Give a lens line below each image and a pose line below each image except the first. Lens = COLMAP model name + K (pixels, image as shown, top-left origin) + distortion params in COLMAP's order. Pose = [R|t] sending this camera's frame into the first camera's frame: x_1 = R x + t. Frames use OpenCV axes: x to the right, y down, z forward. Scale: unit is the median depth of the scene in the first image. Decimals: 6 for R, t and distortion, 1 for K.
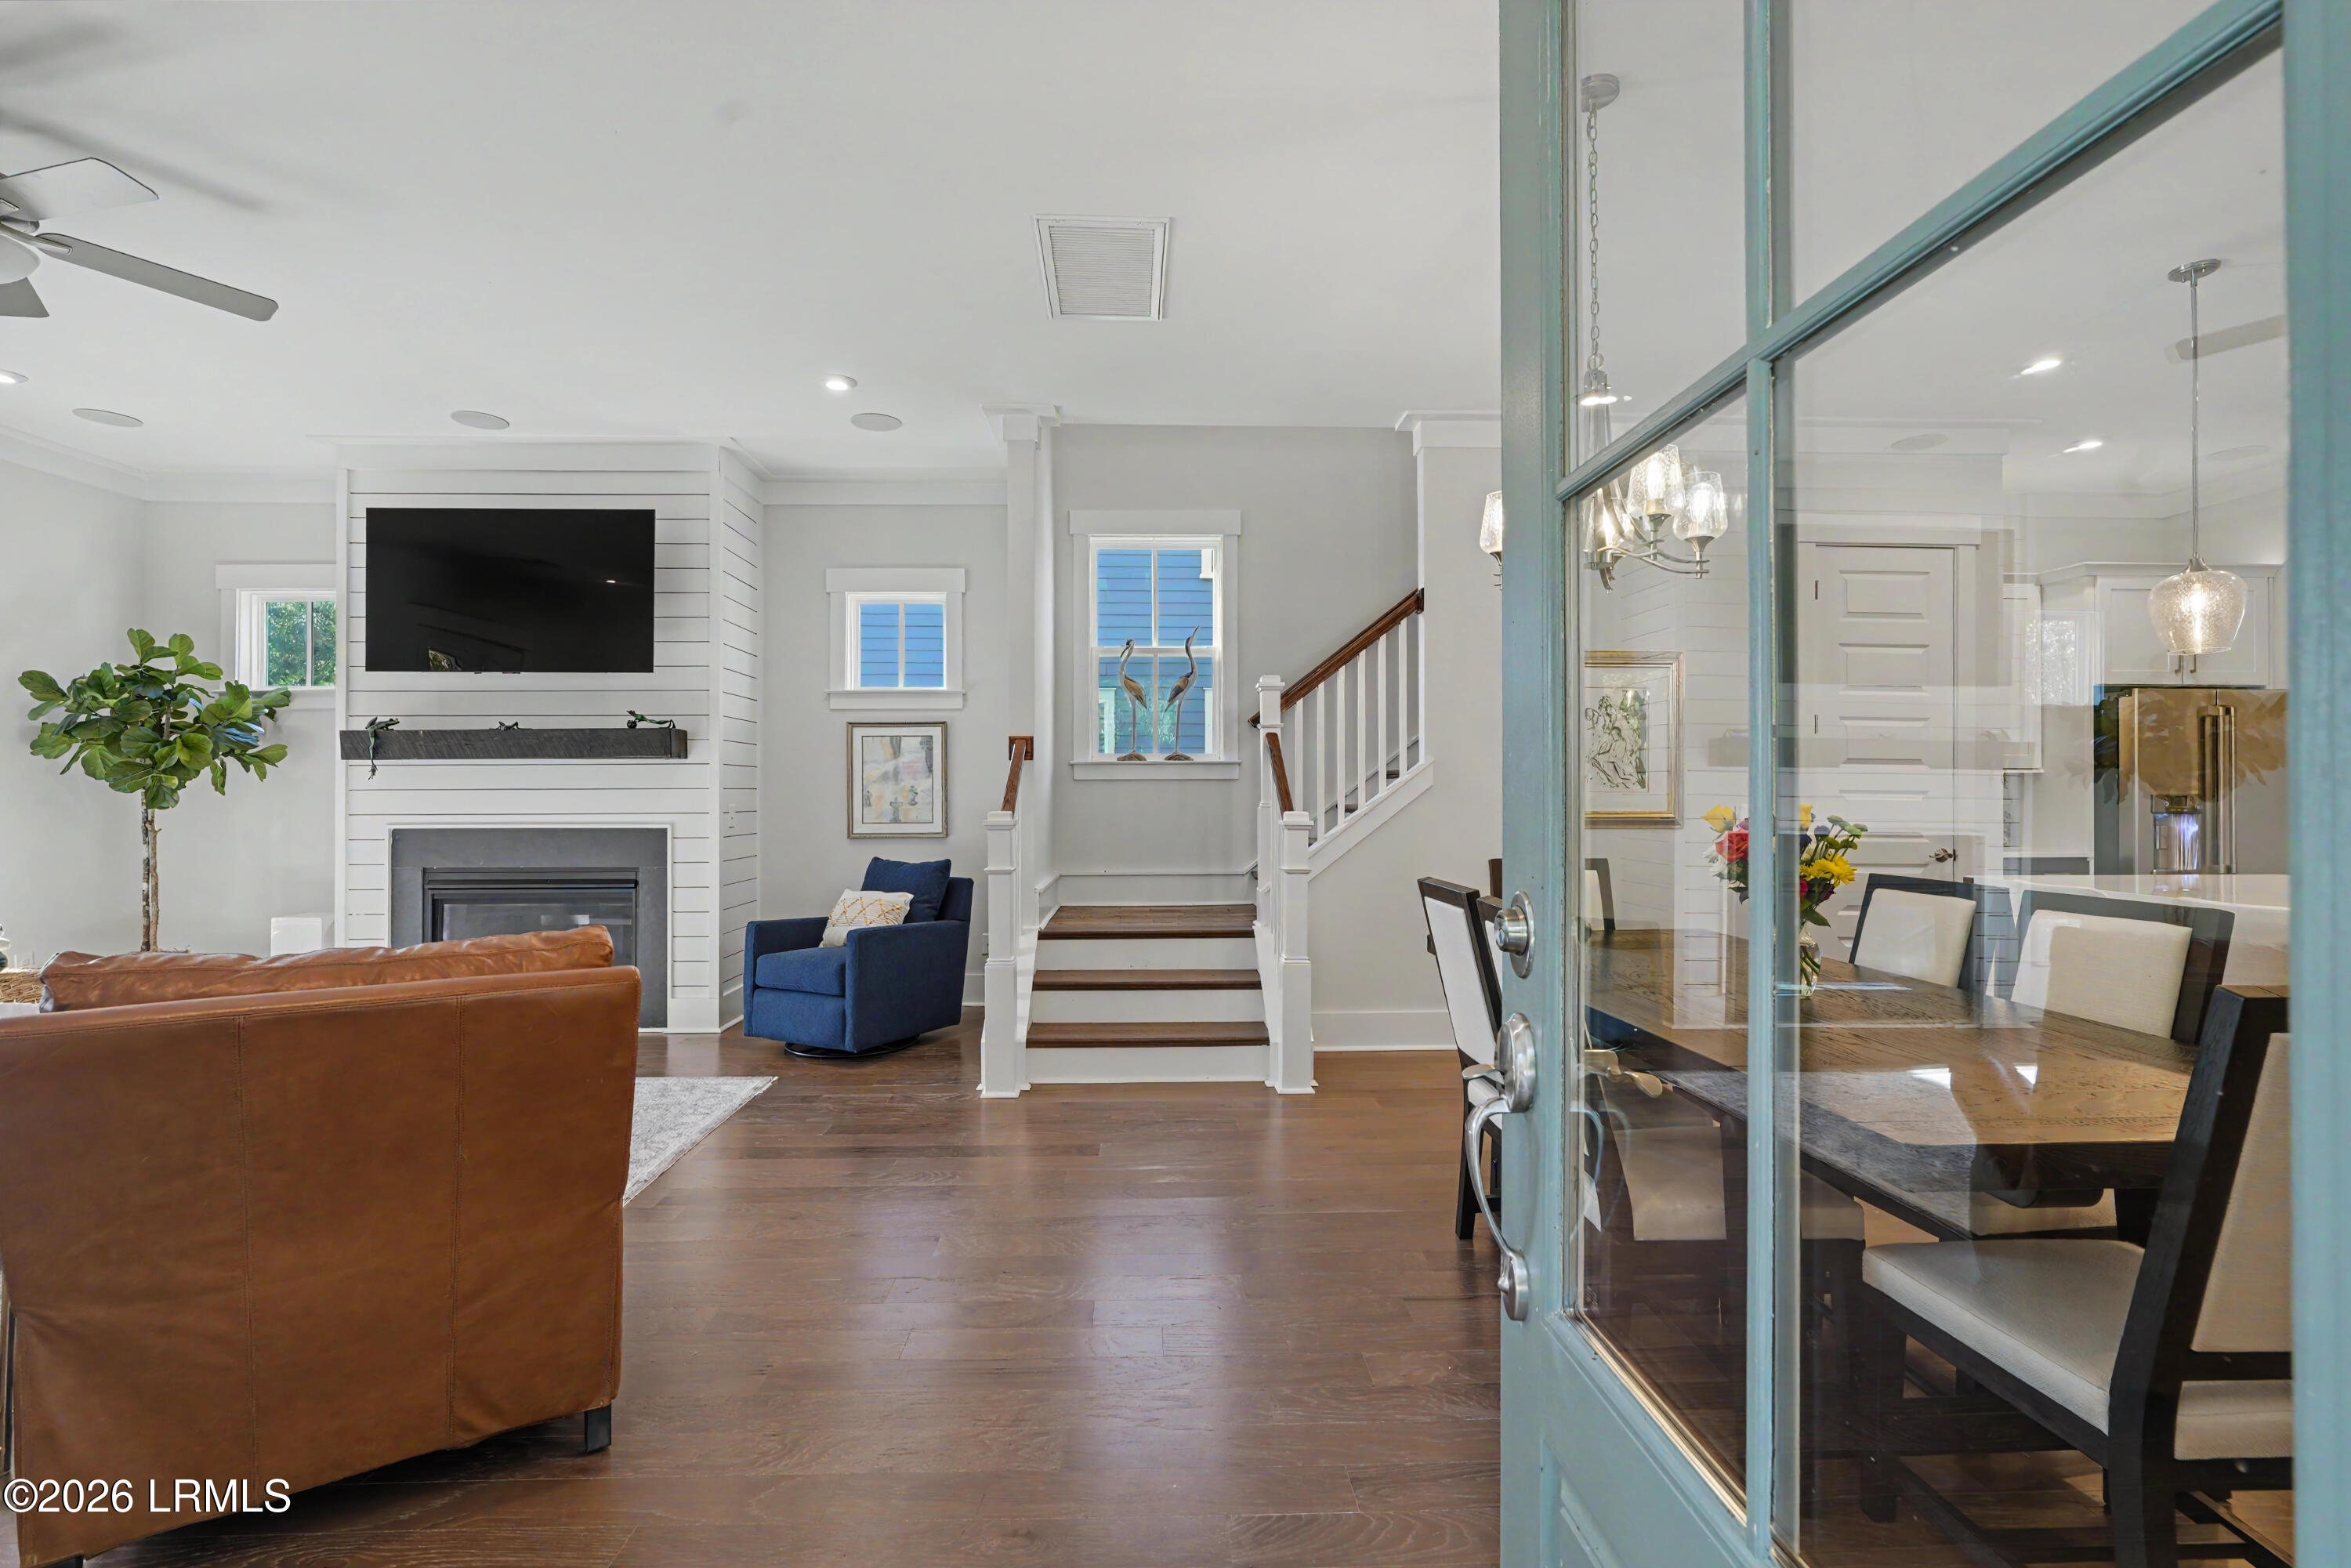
lens RADIAL K [[1035.2, 0, 1170.9], [0, 1035.2, 786.8], [0, 0, 1]] dist [-0.014710, 0.000074]
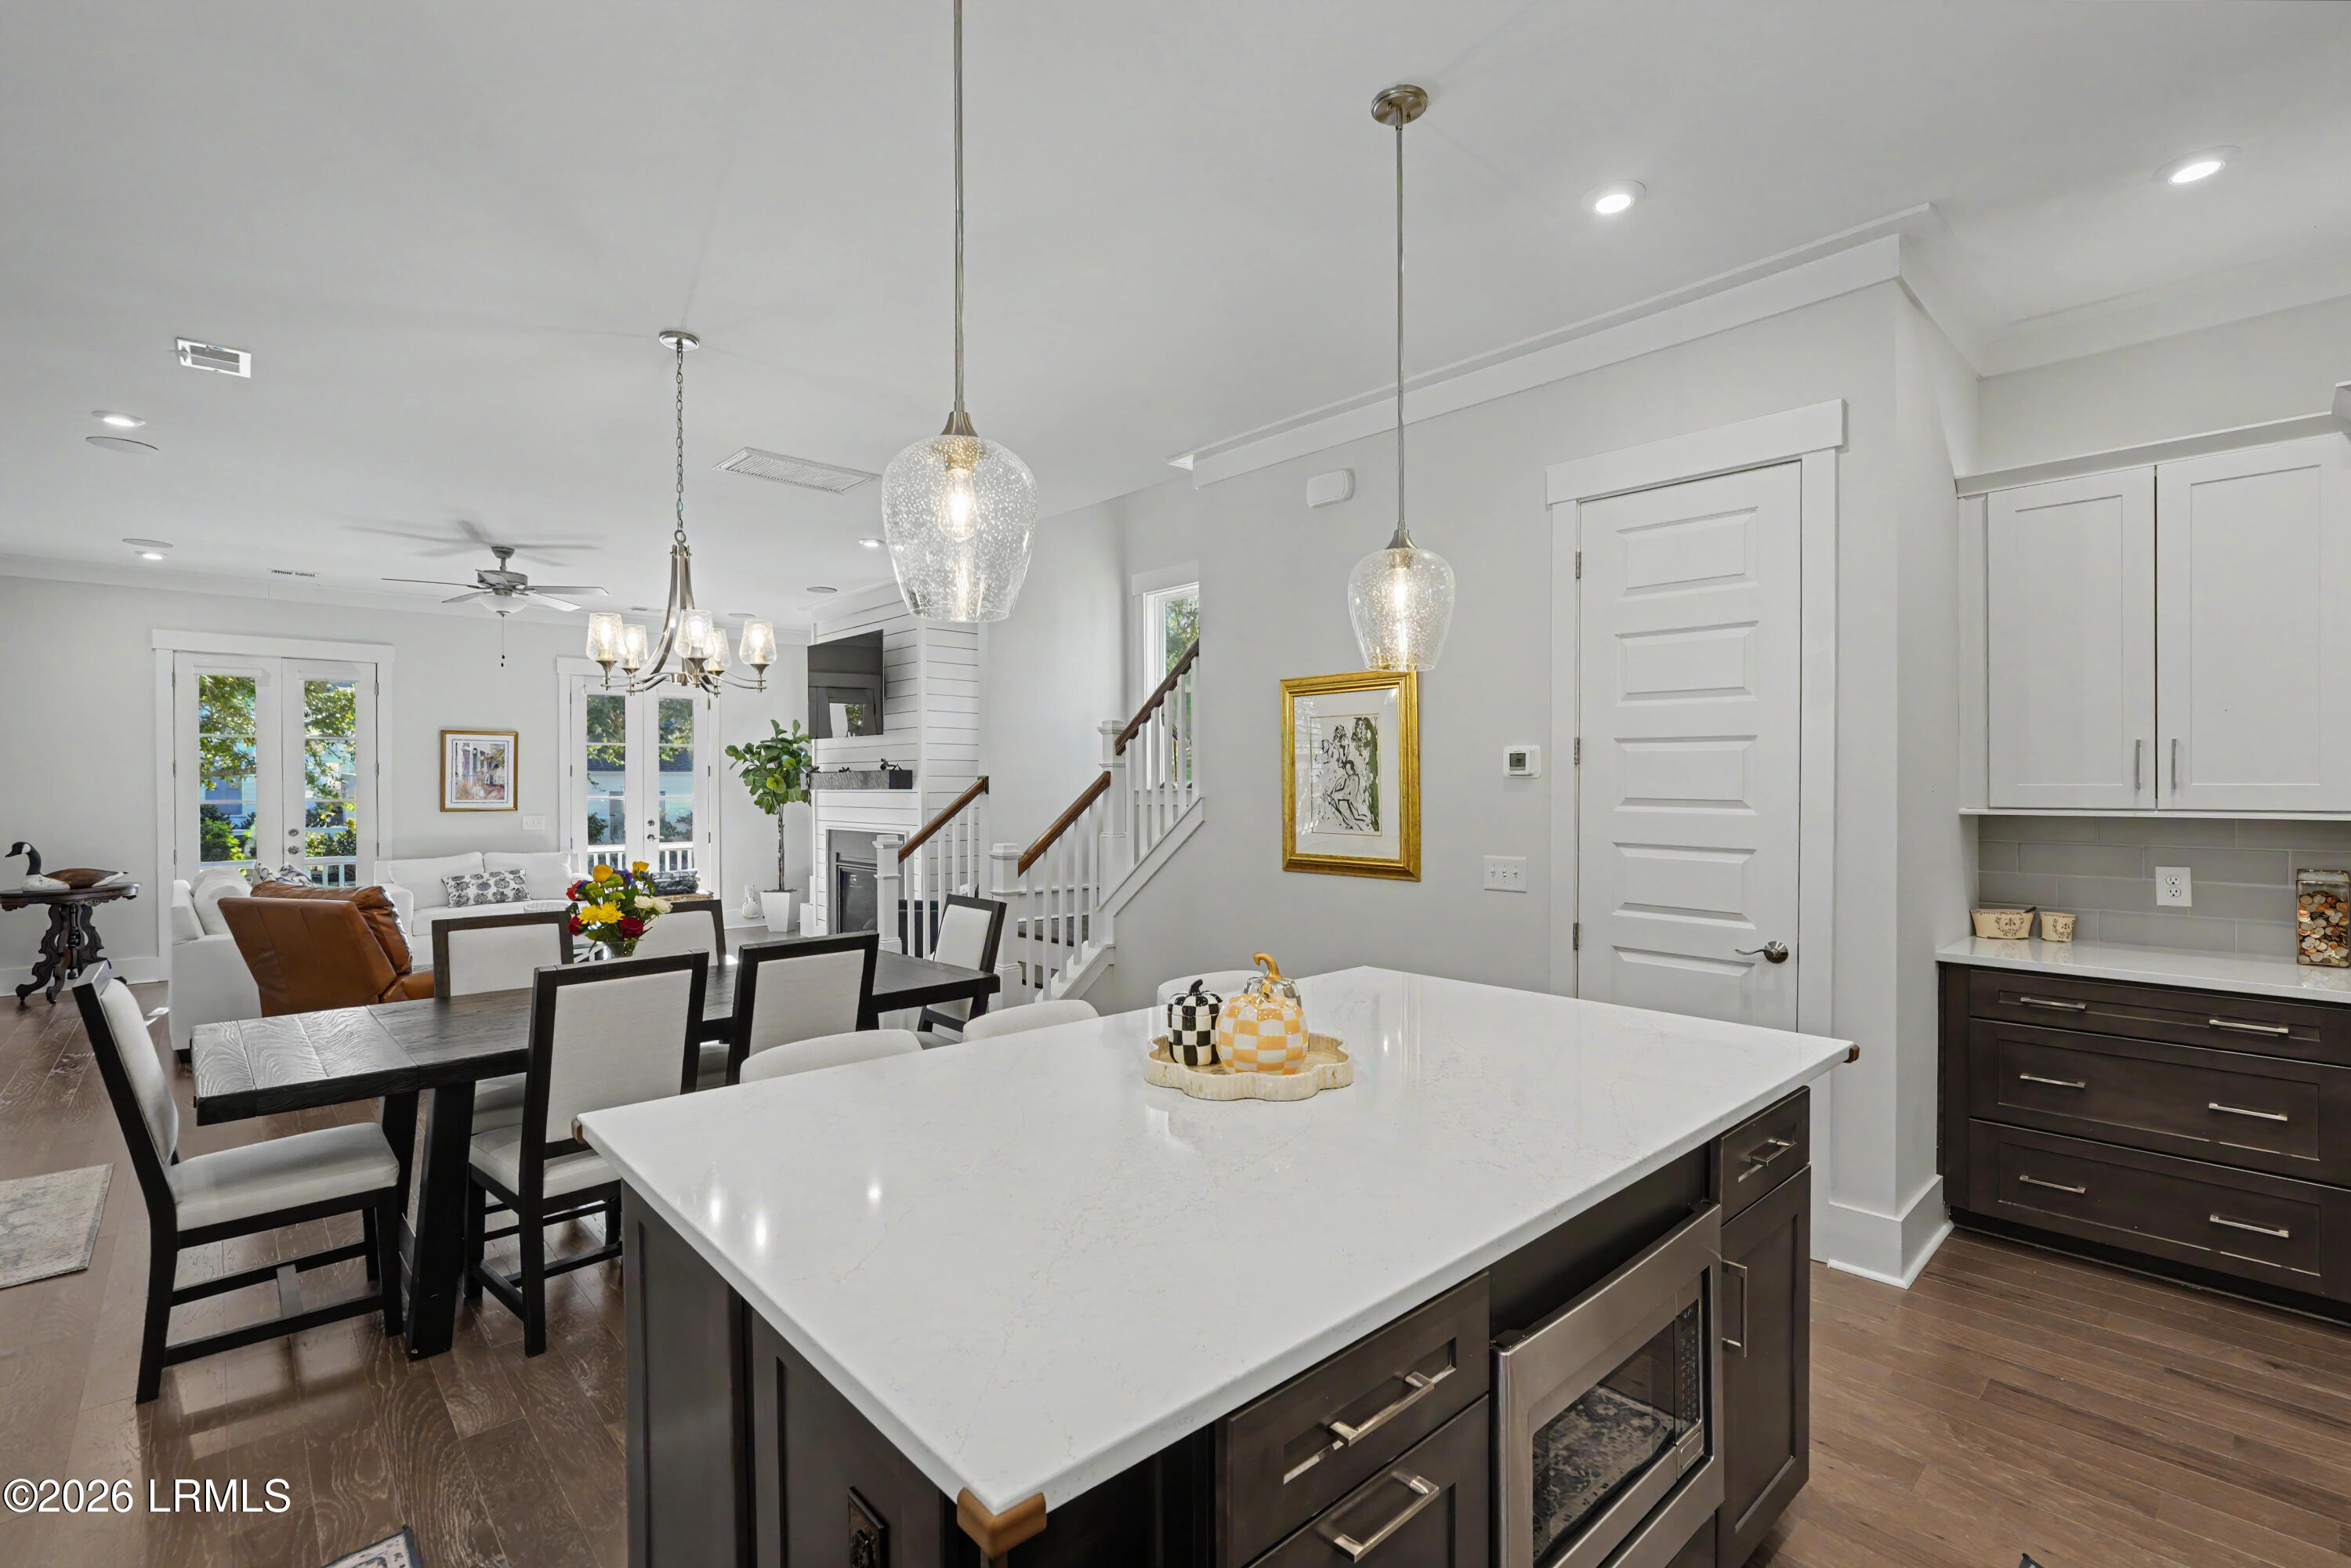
lens RADIAL K [[1059.3, 0, 1177.2], [0, 1059.3, 780.8], [0, 0, 1]] dist [-0.004057, -0.000629]
pose [[0.650043, -0.001525, -0.759896, 1.017908], [0.005001, 0.999985, 0.002270, -0.042883], [0.759881, -0.005276, 0.650041, 0.303193]]
